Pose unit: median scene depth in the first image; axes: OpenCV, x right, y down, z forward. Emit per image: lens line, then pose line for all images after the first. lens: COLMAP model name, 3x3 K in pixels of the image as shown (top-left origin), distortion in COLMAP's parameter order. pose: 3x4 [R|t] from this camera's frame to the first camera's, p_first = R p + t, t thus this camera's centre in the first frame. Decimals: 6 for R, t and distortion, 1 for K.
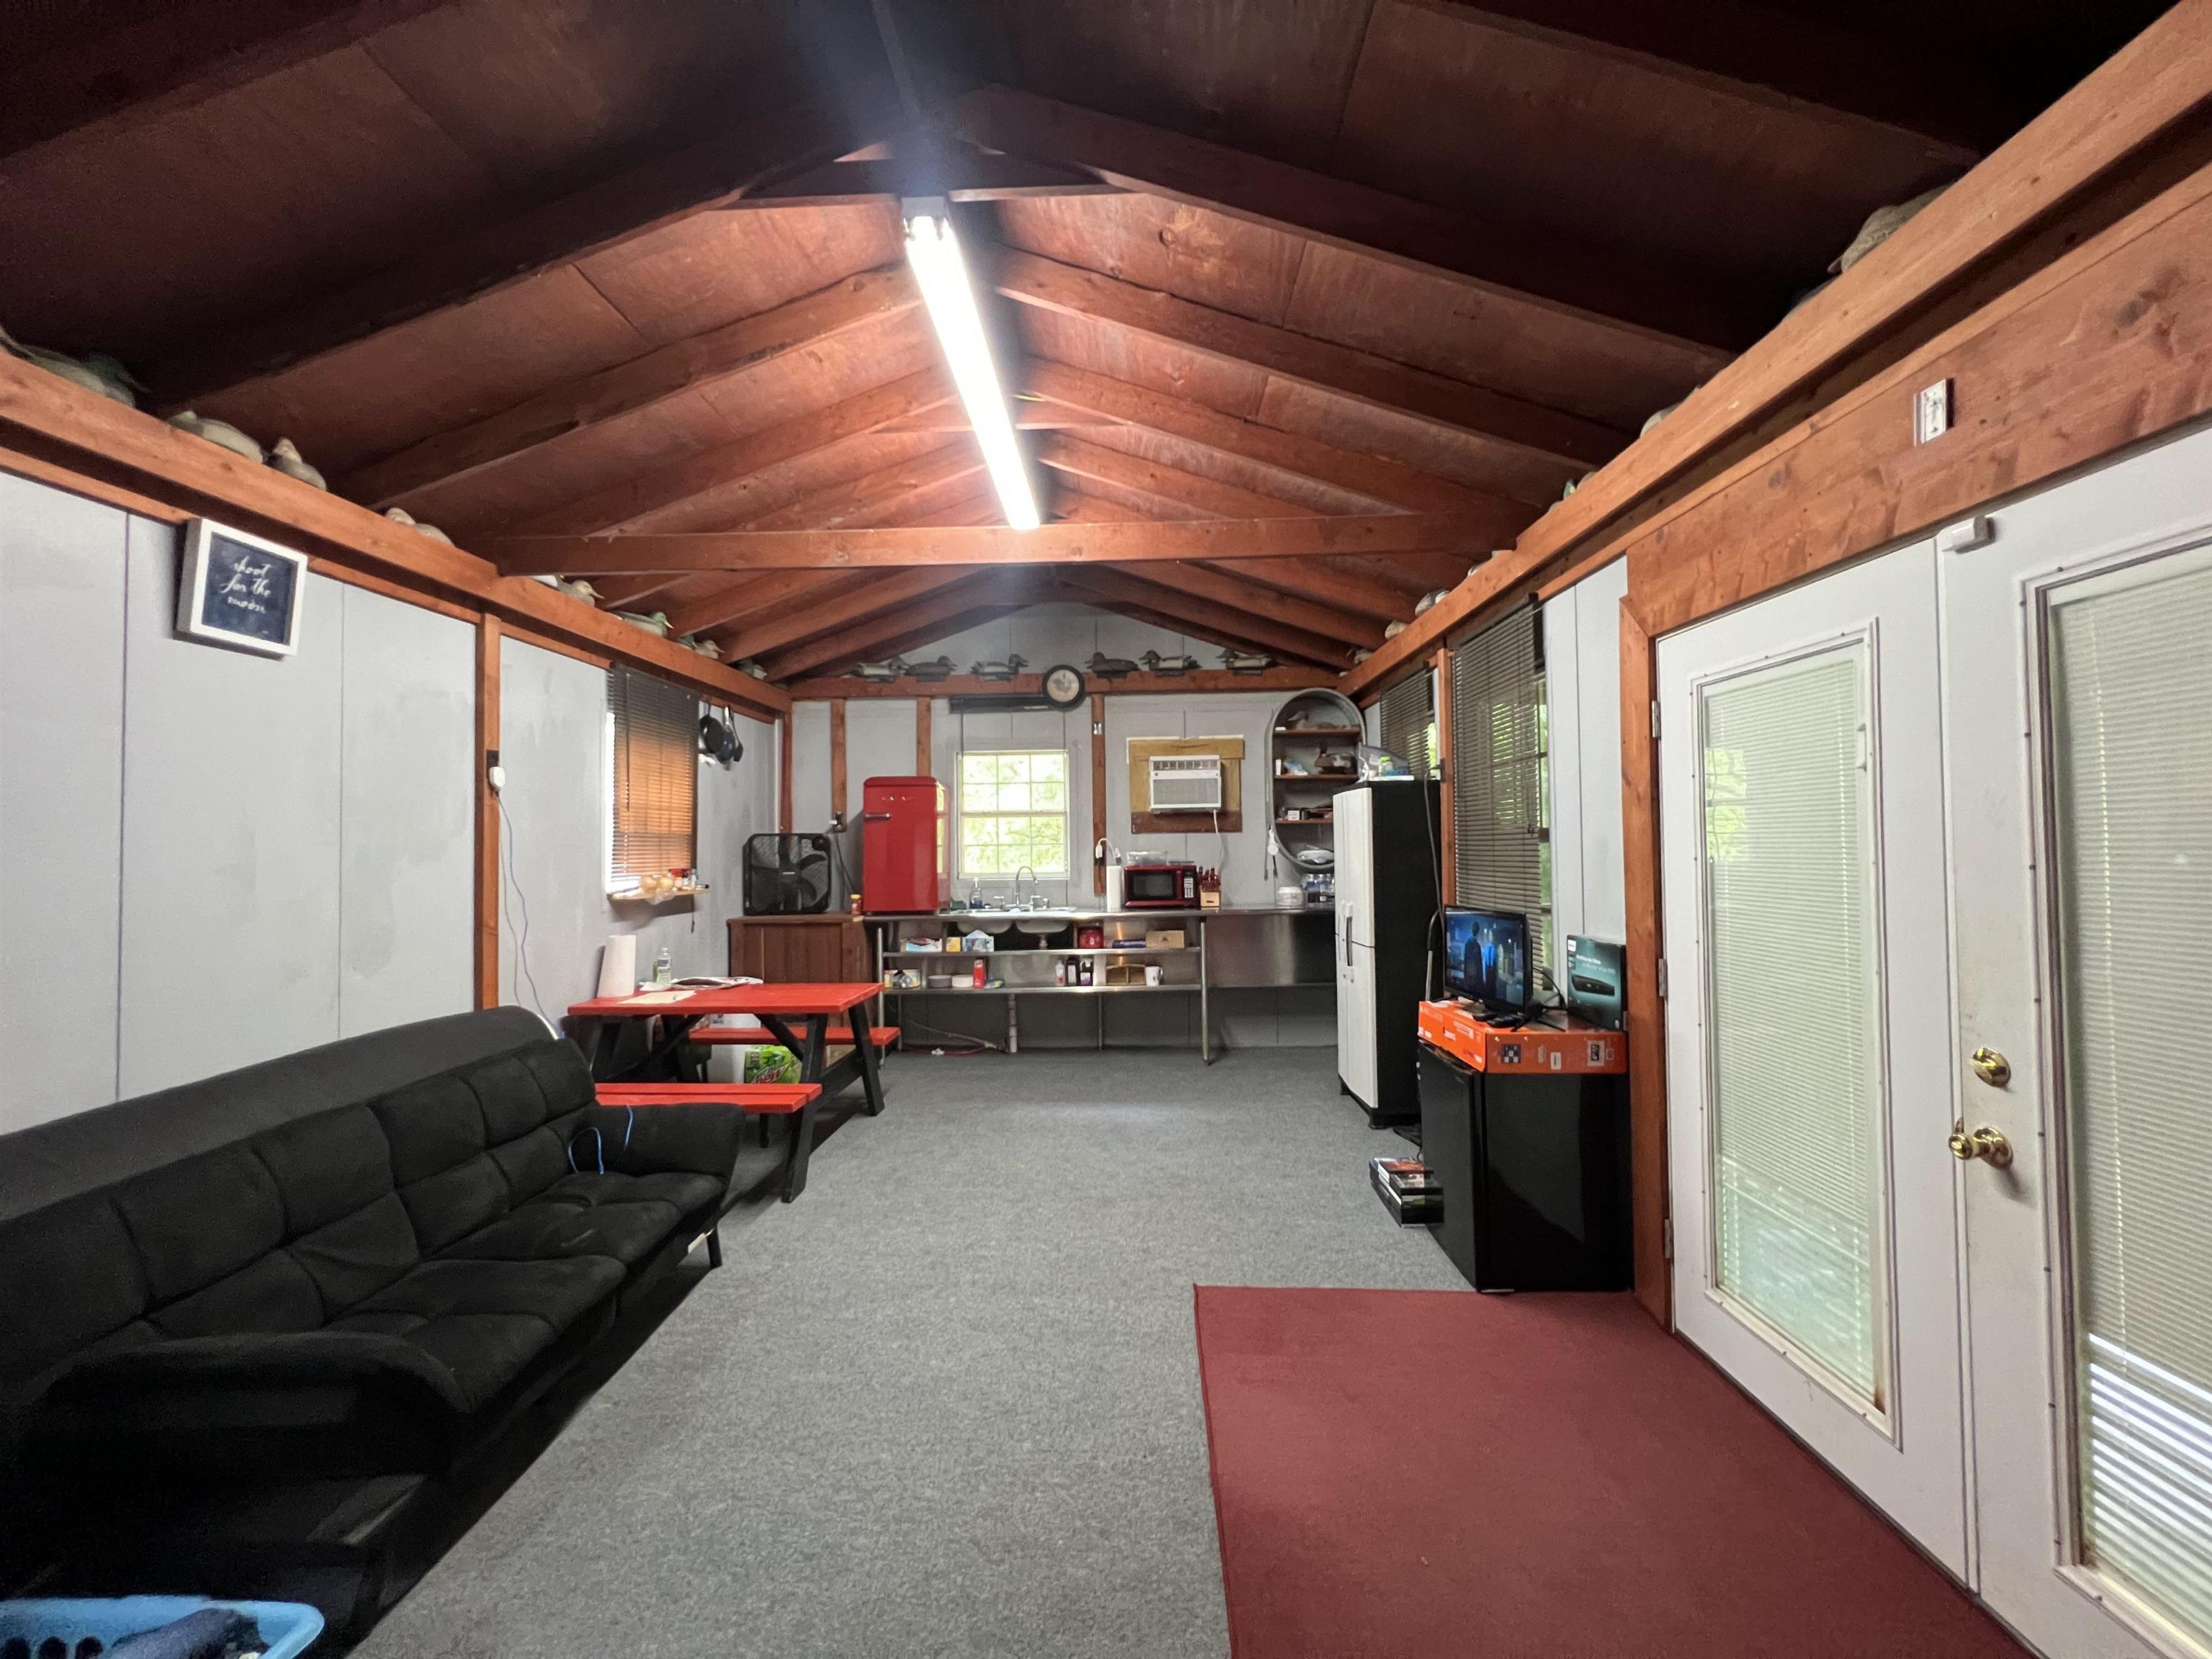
lens RADIAL K [[882.6, 0, 1107.0], [0, 882.6, 827.6], [0, 0, 1]] dist [0.002396, 0.000092]
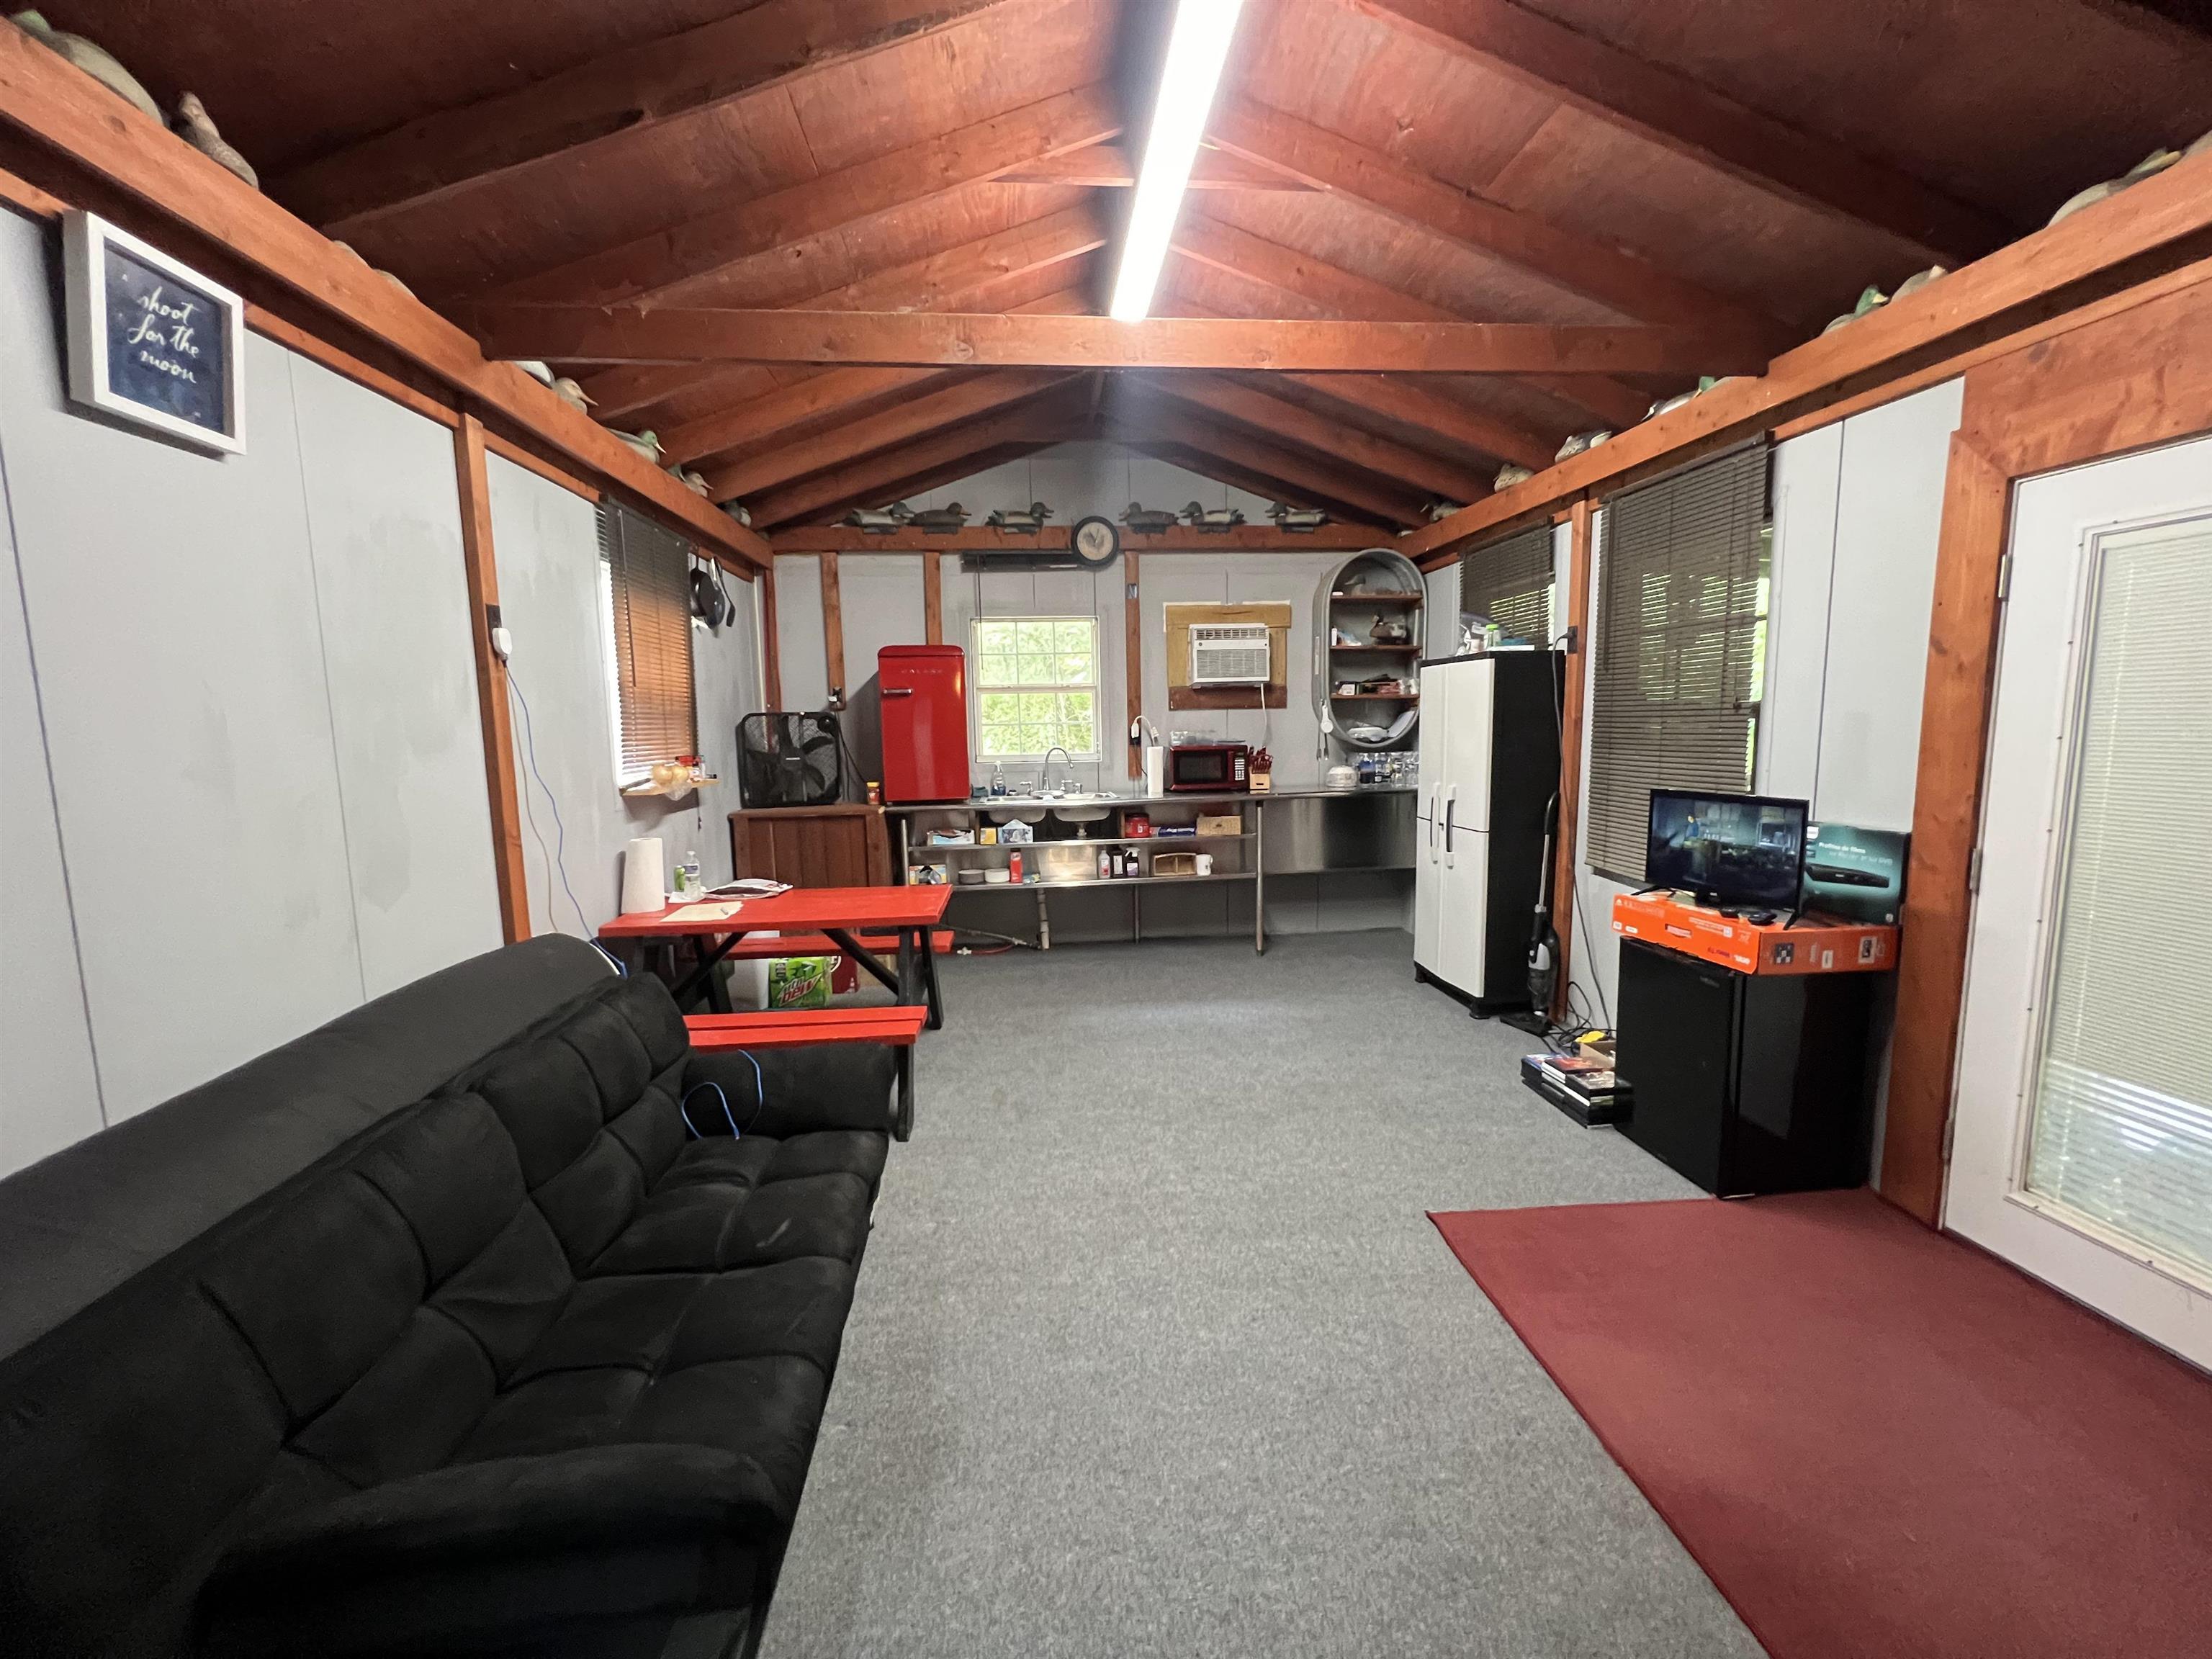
lens RADIAL K [[885.8, 0, 1102.4], [0, 885.8, 825.9], [0, 0, 1]] dist [0.001052, 0.000358]
pose [[0.992135, -0.021402, 0.123331, -0.285530], [0.004228, 0.990442, 0.137863, -0.002659], [-0.125103, -0.136257, 0.982743, 0.169895]]
